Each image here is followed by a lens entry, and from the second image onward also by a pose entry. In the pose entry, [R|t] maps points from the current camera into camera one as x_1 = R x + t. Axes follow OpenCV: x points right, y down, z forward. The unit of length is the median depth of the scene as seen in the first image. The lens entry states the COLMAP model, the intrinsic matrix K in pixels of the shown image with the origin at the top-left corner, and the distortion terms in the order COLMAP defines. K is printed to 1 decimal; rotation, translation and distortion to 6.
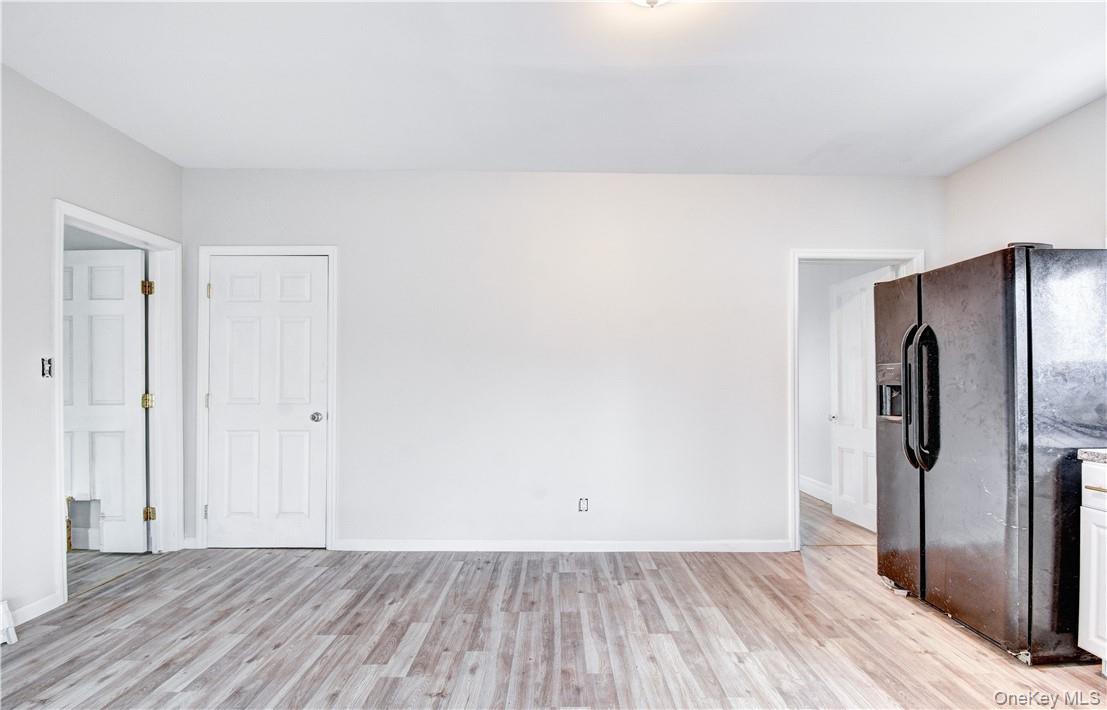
lens RADIAL K [[524.4, 0, 562.1], [0, 524.4, 369.9], [0, 0, 1]] dist [-0.008280, -0.010869]
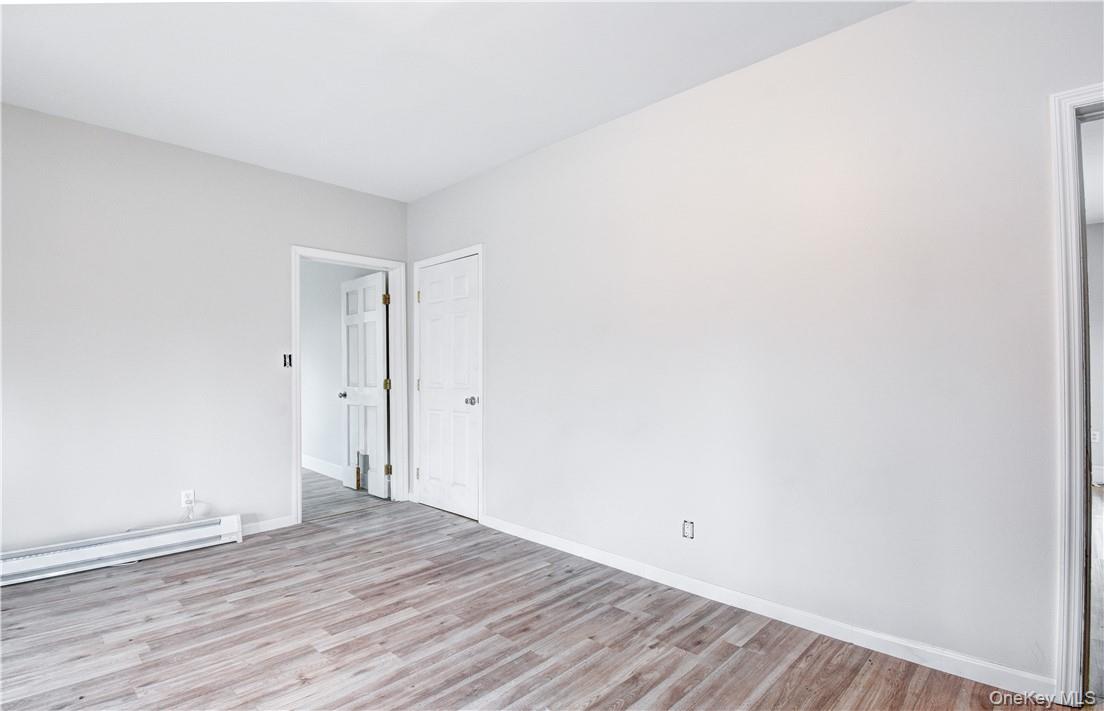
lens RADIAL K [[523.0, 0, 548.9], [0, 523.0, 357.9], [0, 0, 1]] dist [-0.008280, -0.010869]
pose [[0.722745, -0.020388, -0.690814, 0.504057], [0.023511, 0.999712, -0.004907, 0.009310], [0.690715, -0.012695, 0.723015, 0.377447]]
